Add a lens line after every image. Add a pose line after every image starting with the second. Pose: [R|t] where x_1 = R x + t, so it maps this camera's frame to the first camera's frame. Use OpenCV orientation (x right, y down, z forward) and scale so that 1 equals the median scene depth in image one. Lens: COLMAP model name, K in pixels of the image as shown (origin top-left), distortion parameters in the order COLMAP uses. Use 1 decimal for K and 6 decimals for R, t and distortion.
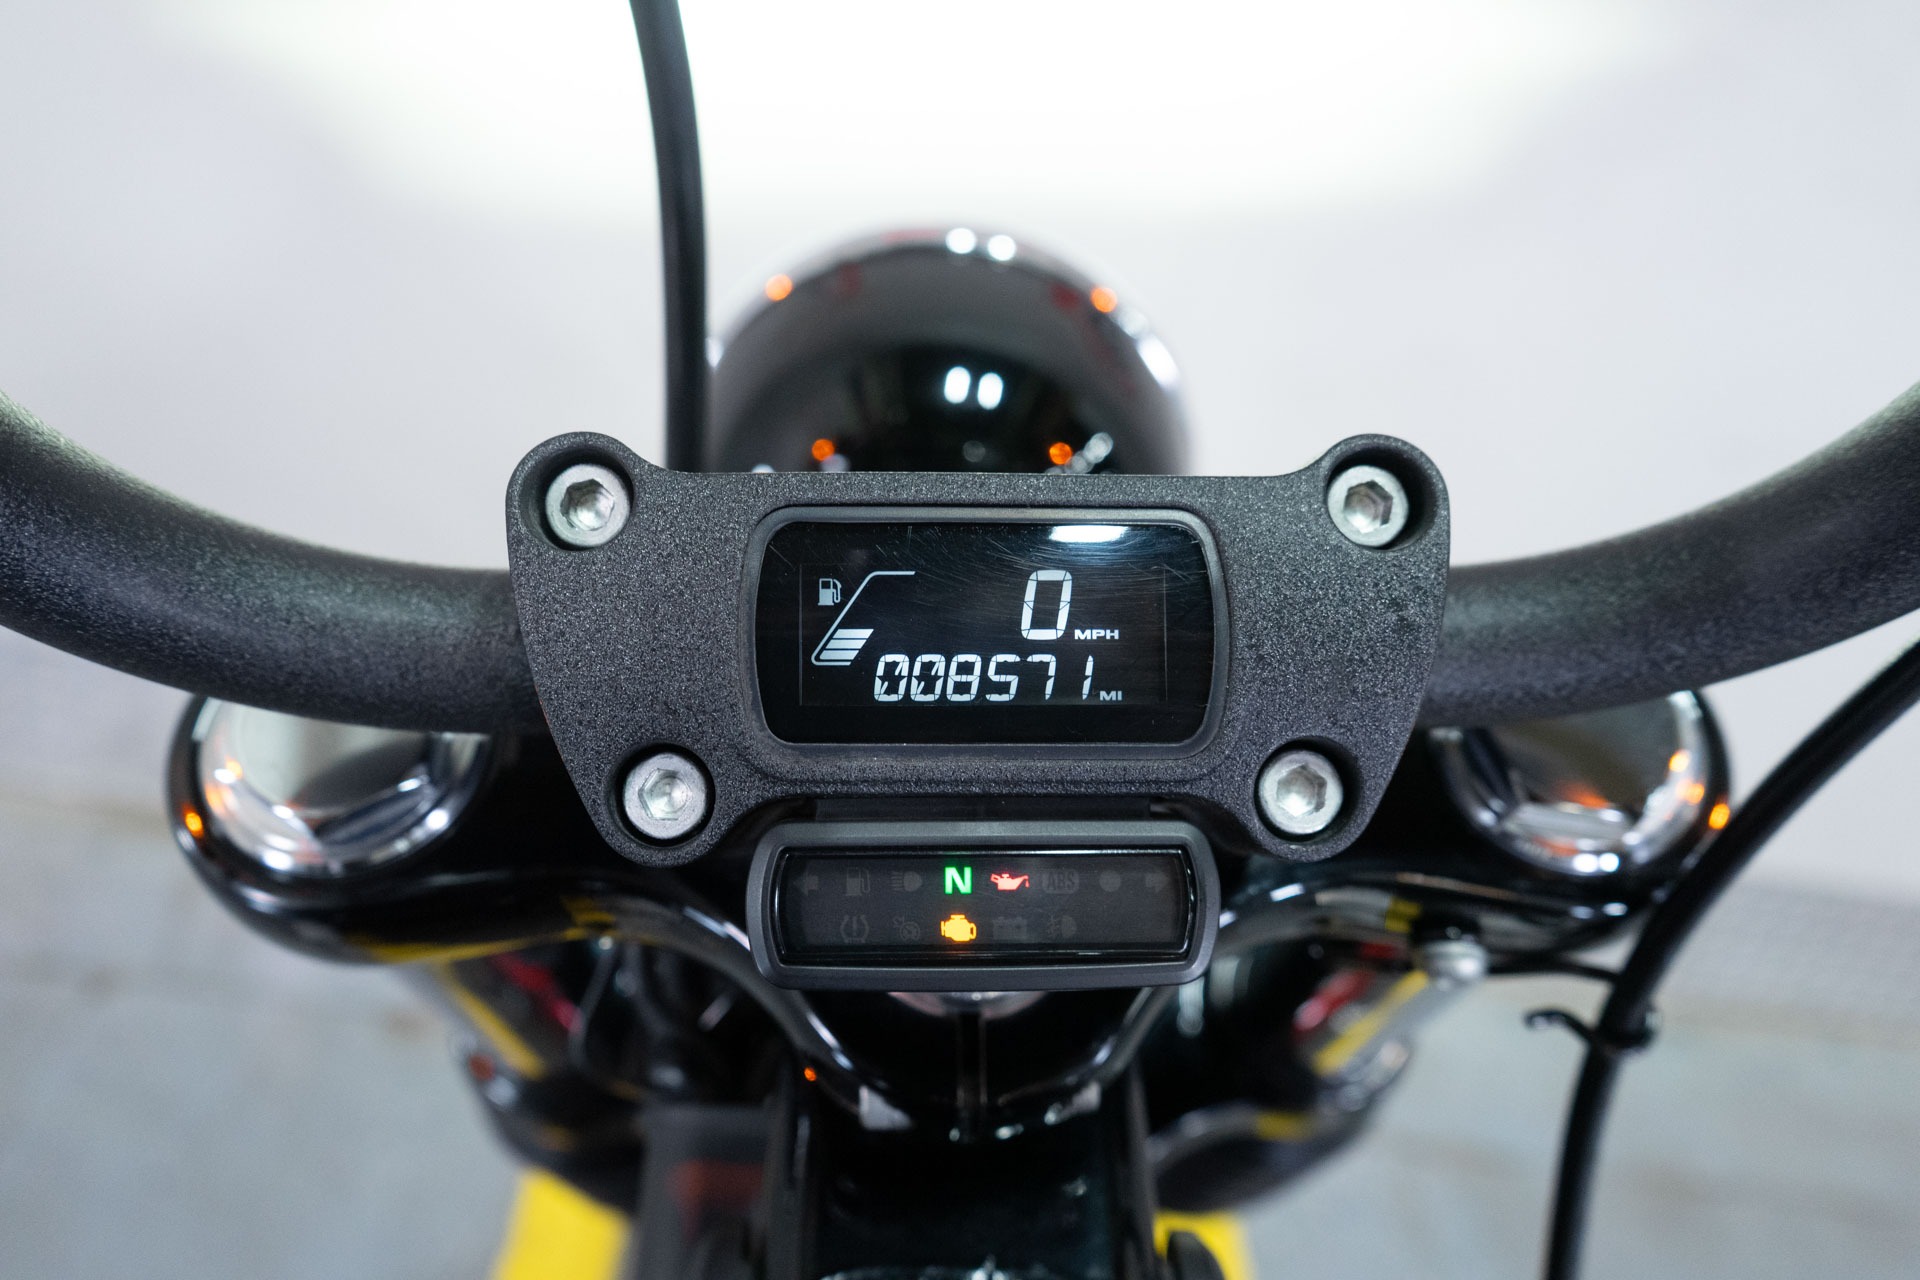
lens RADIAL K [[1543.9, 0, 960.0], [0, 1543.9, 640.0], [0, 0, 1]] dist [-0.001280, 0.003158]
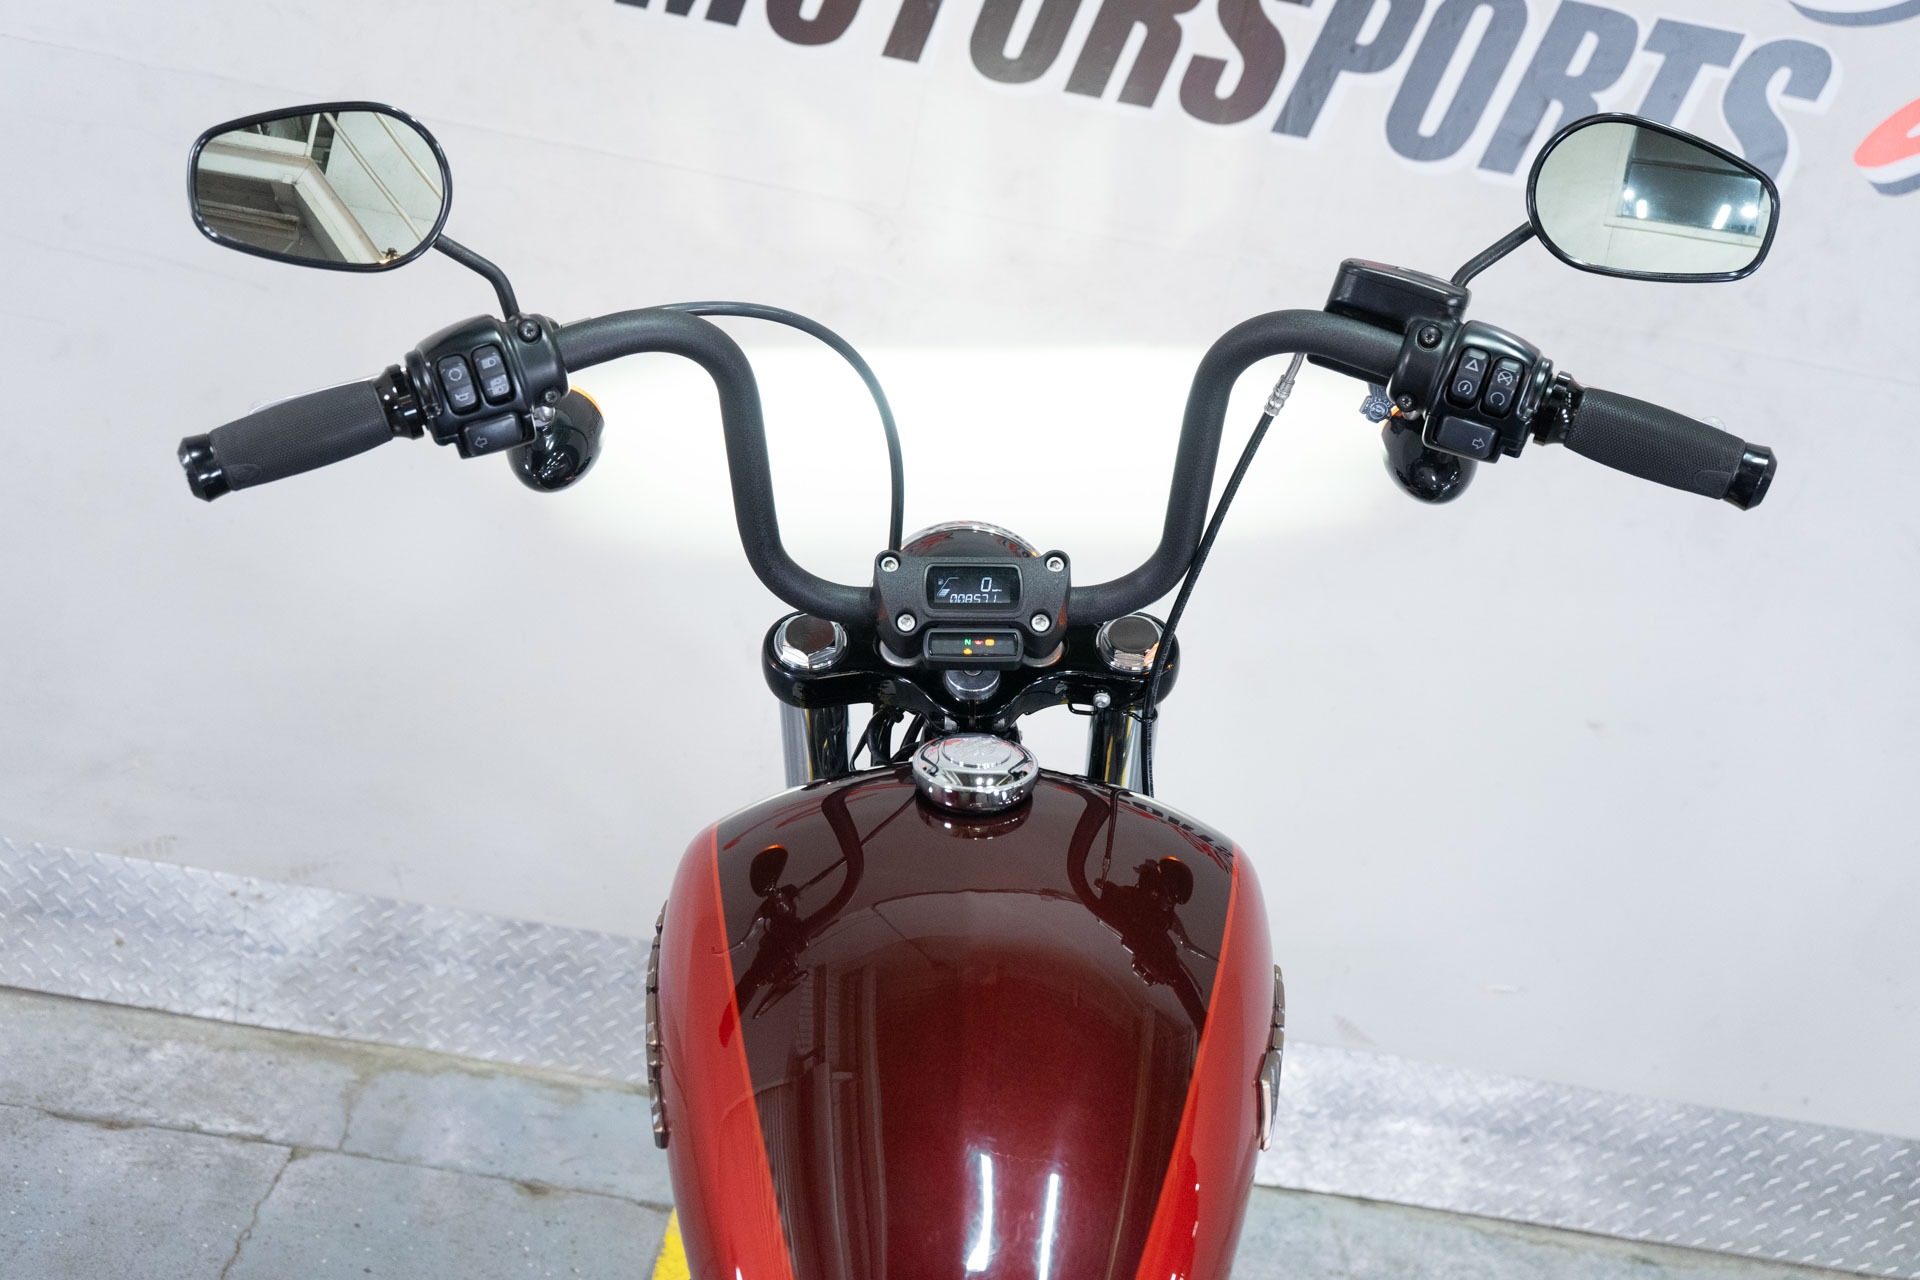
lens RADIAL K [[2153.7, 0, 960.0], [0, 2153.7, 640.0], [0, 0, 1]] dist [0.004436, 0.008839]
pose [[0.999426, -0.008303, -0.032855, 0.191900], [0.000037, 0.969782, -0.243971, 1.763819], [0.033888, 0.243830, 0.969226, -5.397870]]
